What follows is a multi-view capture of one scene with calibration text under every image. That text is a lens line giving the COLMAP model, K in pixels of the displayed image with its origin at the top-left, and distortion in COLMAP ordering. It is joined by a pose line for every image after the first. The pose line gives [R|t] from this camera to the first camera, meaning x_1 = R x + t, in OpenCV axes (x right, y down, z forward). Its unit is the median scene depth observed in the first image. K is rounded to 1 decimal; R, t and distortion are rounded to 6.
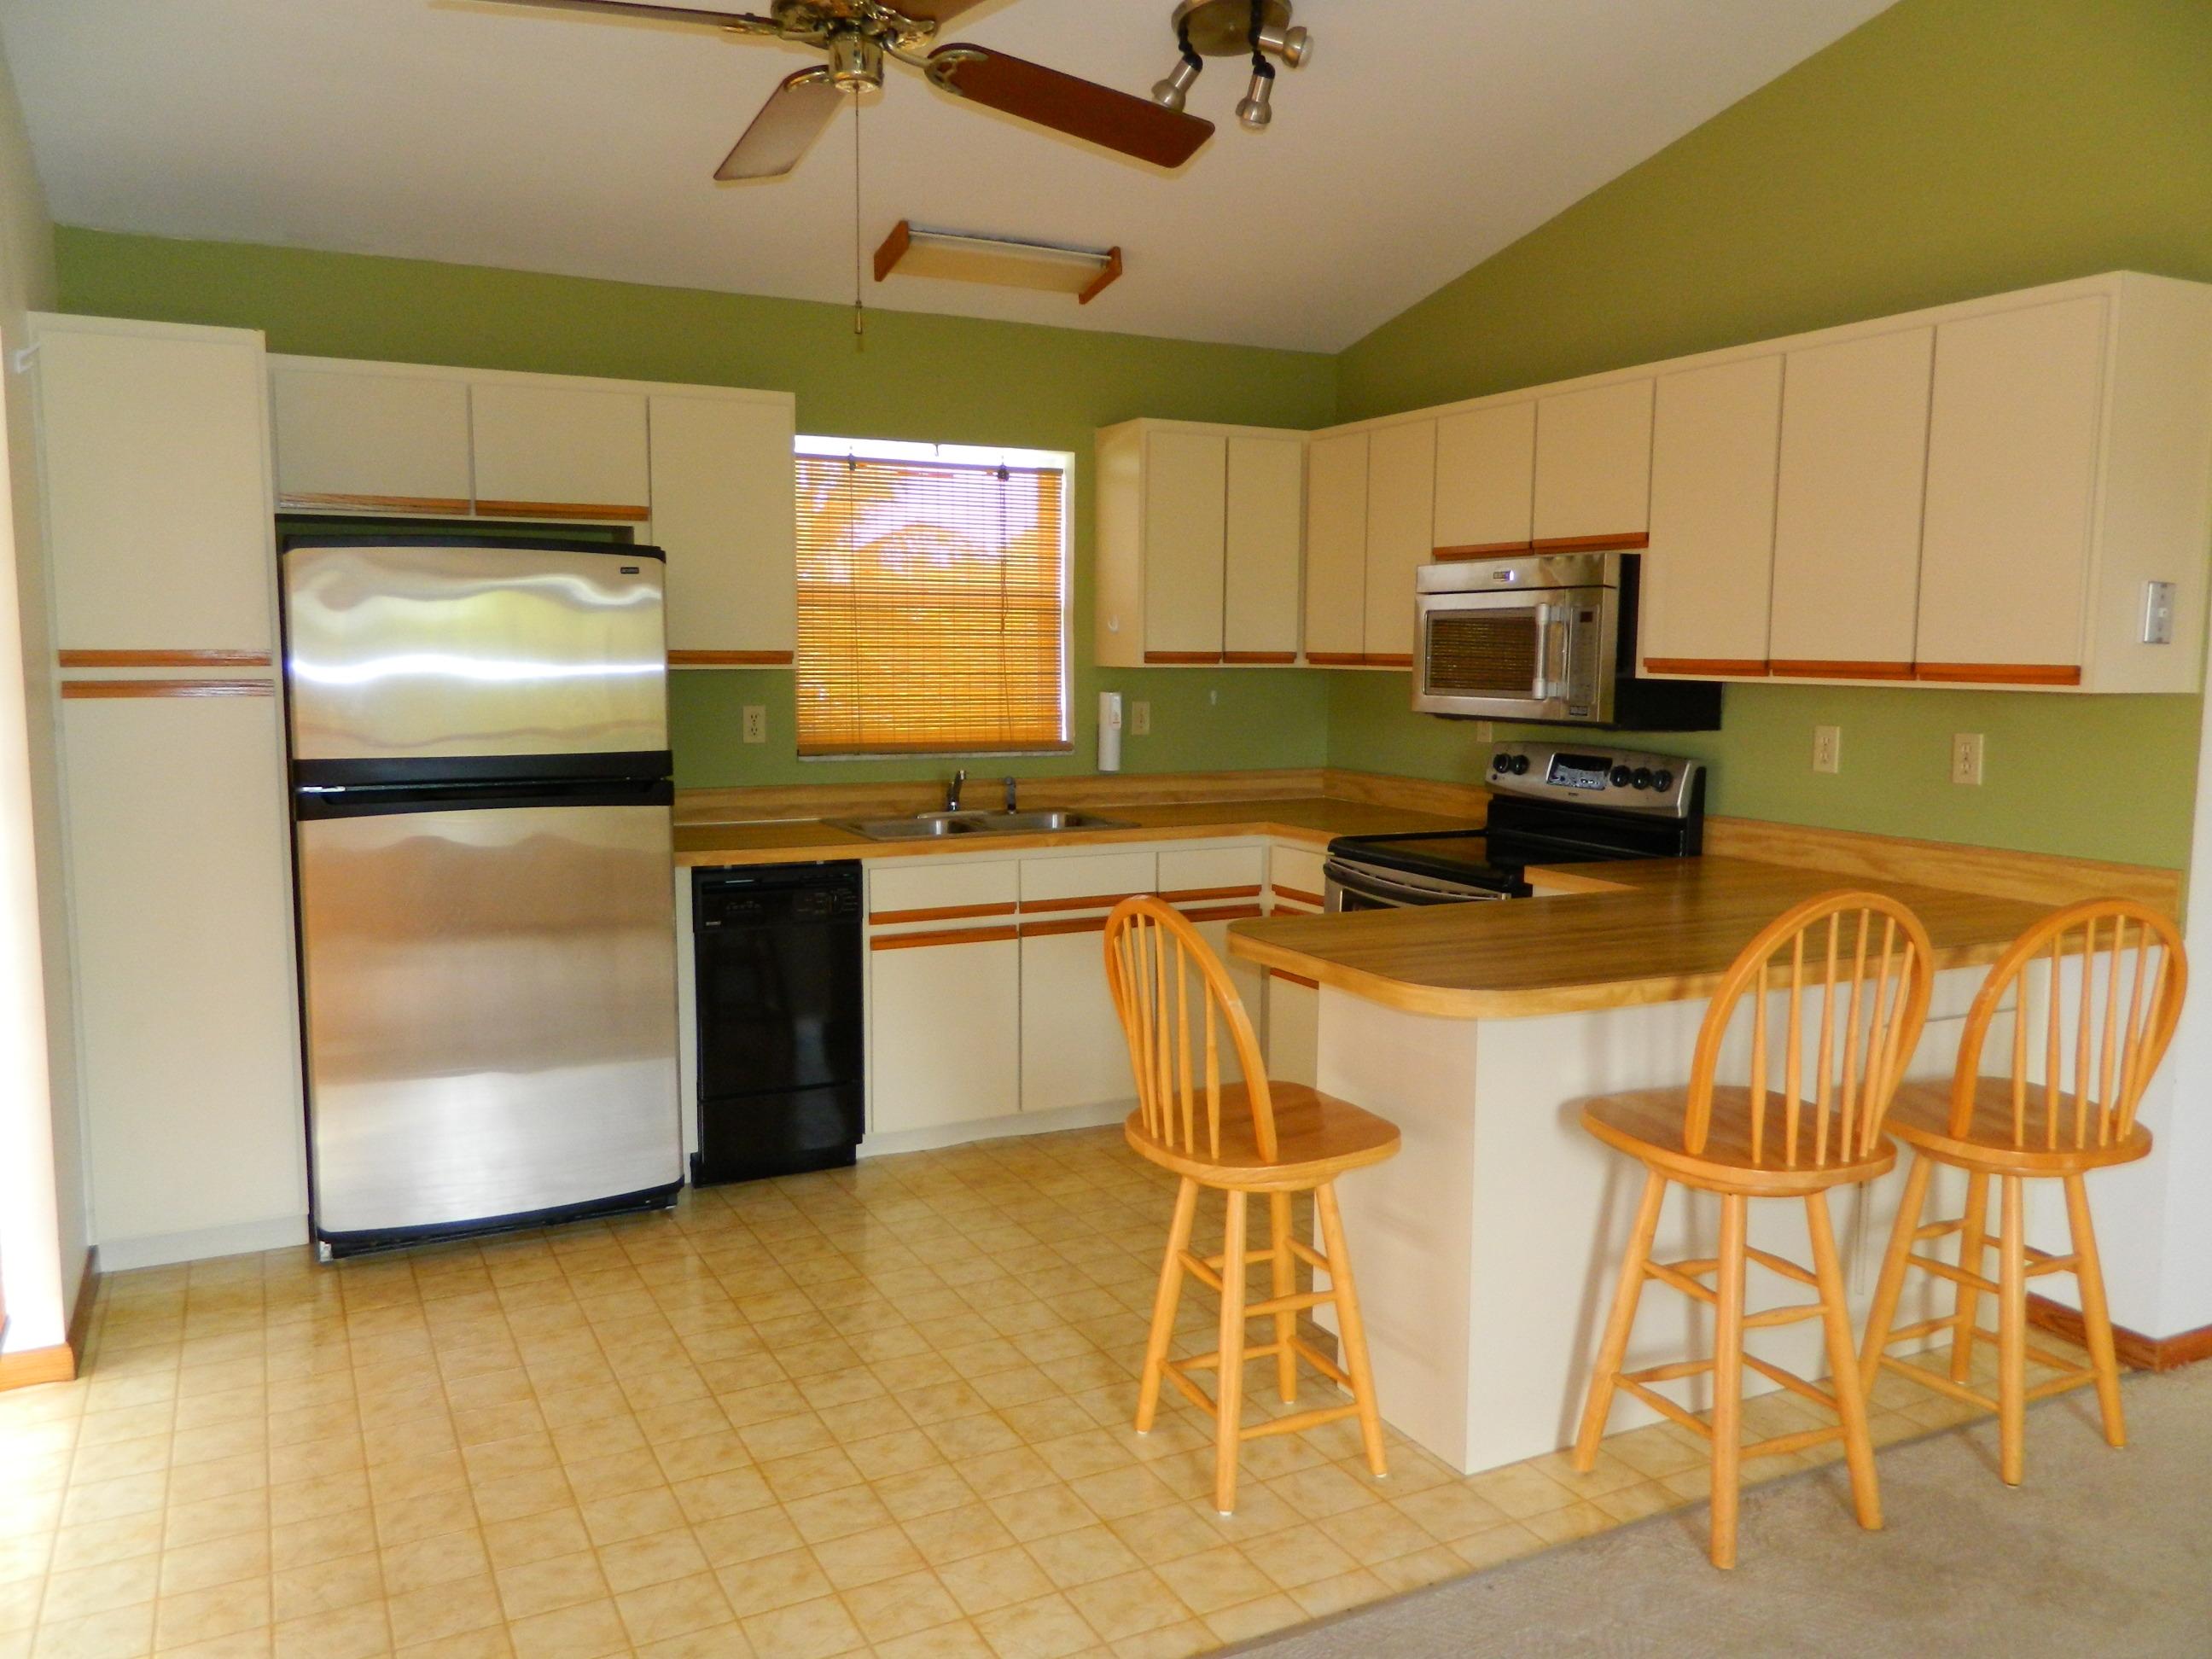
lens RADIAL K [[1663.5, 0, 1089.3], [0, 1663.5, 802.8], [0, 0, 1]] dist [0.025037, -0.013648]
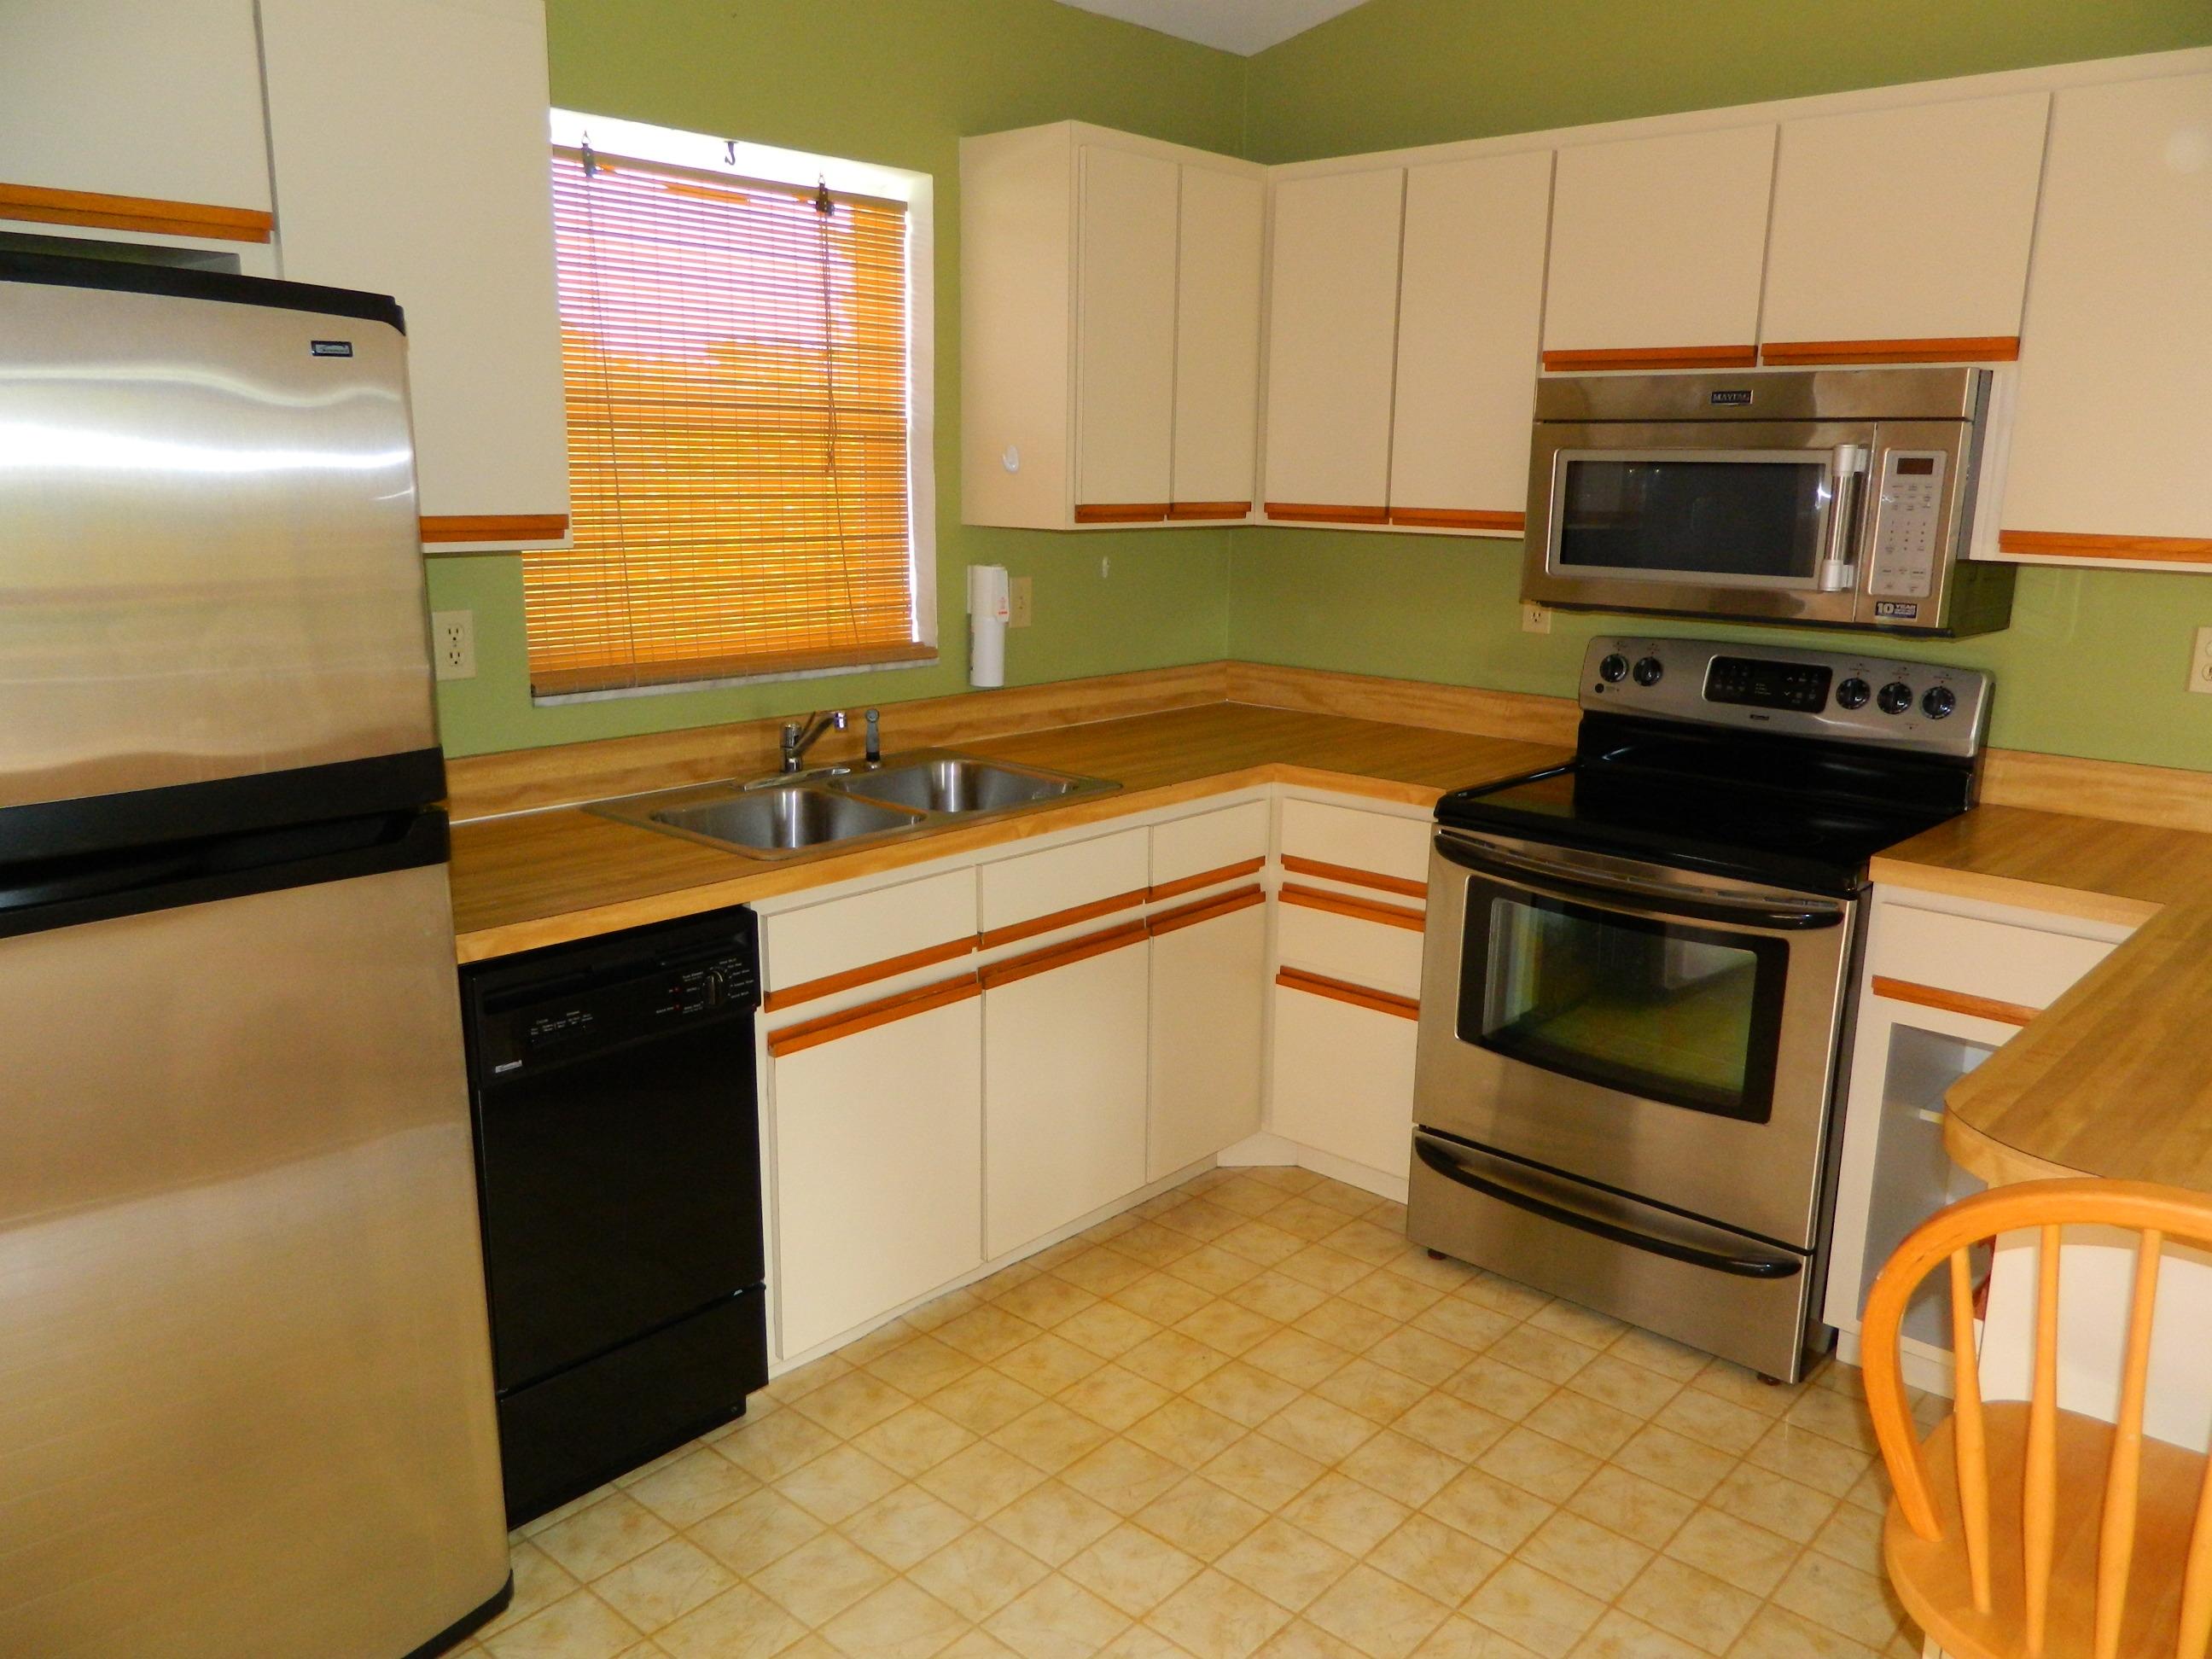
lens RADIAL K [[1700.9, 0, 1097.0], [0, 1700.9, 814.5], [0, 0, 1]] dist [-0.020253, -0.006130]
pose [[0.927430, -0.063991, 0.368482, -0.203227], [0.025412, 0.993759, 0.108617, -0.043284], [-0.373133, -0.091371, 0.923268, 0.387245]]
